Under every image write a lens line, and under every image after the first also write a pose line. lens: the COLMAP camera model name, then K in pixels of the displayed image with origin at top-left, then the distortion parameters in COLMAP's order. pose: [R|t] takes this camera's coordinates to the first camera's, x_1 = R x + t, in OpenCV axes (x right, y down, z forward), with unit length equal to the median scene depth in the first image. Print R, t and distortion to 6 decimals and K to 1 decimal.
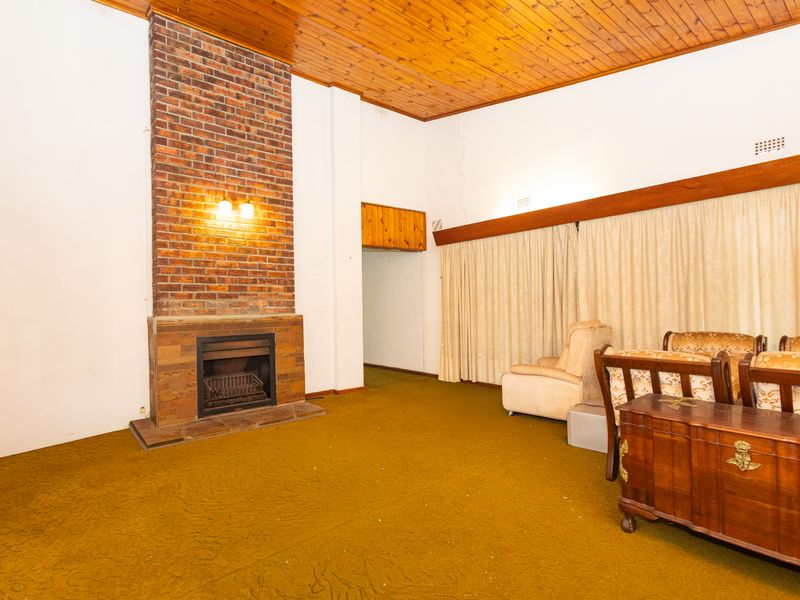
lens RADIAL K [[413.5, 0, 397.6], [0, 413.5, 301.5], [0, 0, 1]] dist [0.011366, -0.001742]
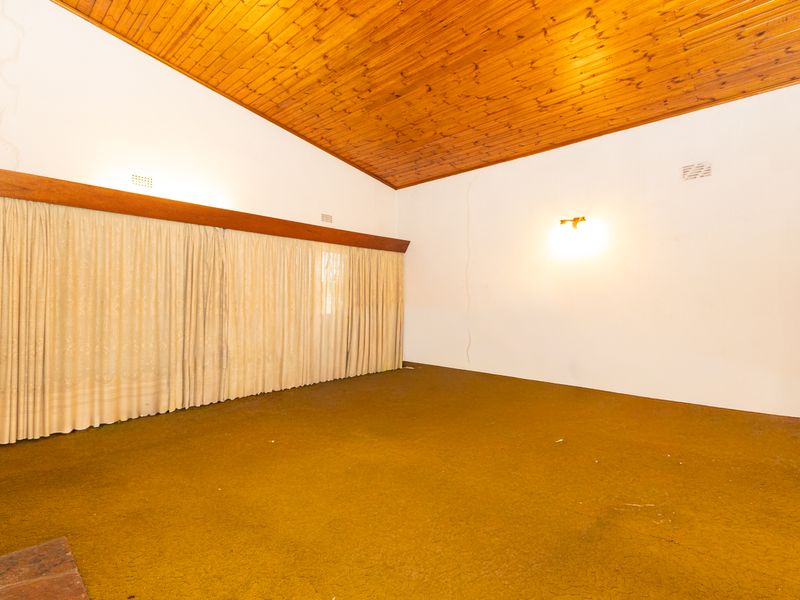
lens RADIAL K [[413.5, 0, 397.6], [0, 413.5, 301.5], [0, 0, 1]] dist [0.011366, -0.001742]
pose [[-0.120374, 0.036222, 0.992068, -0.690583], [-0.004120, 0.999307, -0.036986, 0.029934], [-0.992720, -0.008539, -0.120141, 0.748534]]
